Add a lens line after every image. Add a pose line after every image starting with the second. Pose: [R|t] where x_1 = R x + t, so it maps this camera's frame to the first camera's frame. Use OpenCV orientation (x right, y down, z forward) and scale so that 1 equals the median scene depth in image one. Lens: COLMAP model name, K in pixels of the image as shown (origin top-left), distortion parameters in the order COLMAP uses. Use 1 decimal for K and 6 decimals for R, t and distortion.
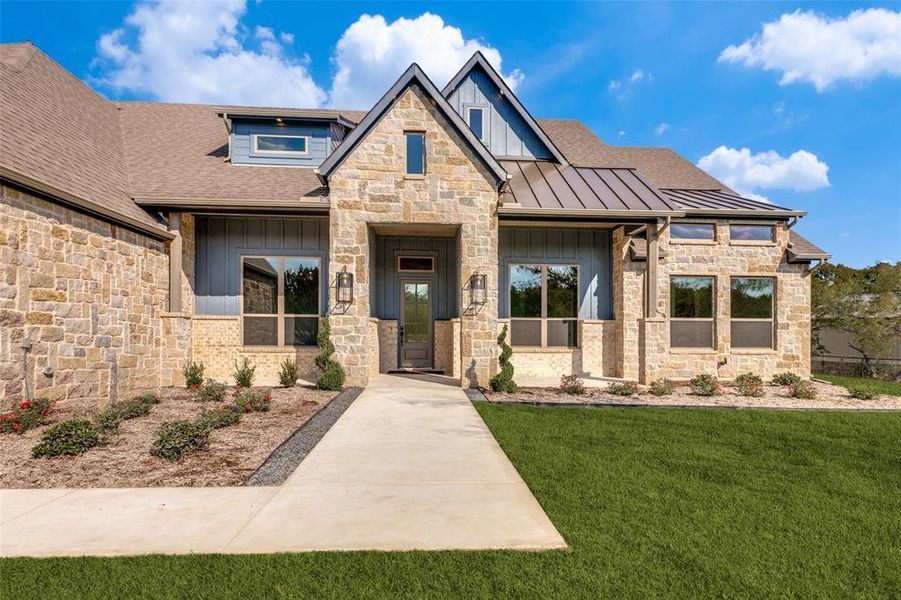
lens RADIAL K [[526.8, 0, 459.0], [0, 526.8, 337.7], [0, 0, 1]] dist [0.003028, 0.001422]
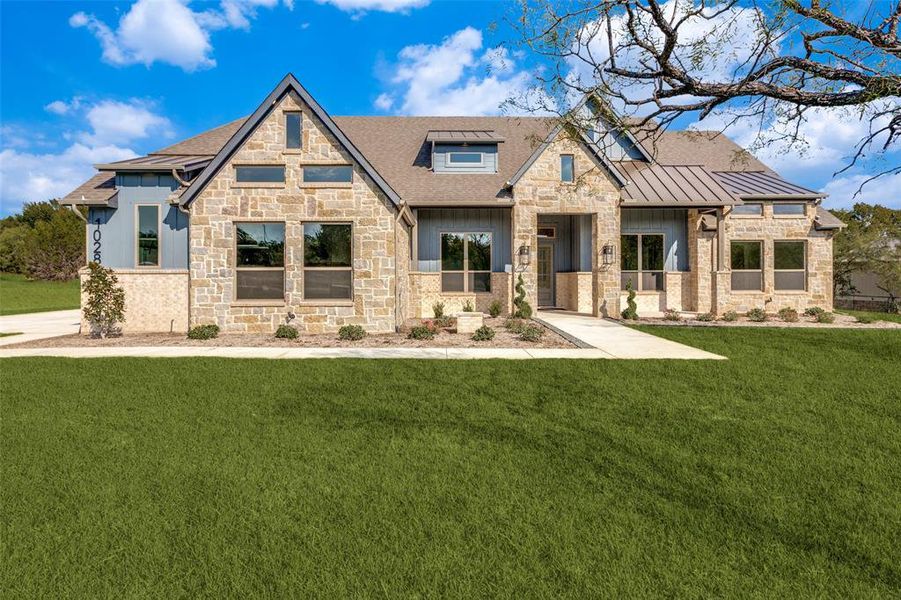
lens RADIAL K [[528.1, 0, 449.3], [0, 528.1, 283.9], [0, 0, 1]] dist [-0.001270, 0.001653]
pose [[0.998017, -0.009789, -0.062171, -0.294640], [0.010137, 0.999935, 0.005270, -0.015544], [0.062115, -0.005890, 0.998052, -0.517766]]
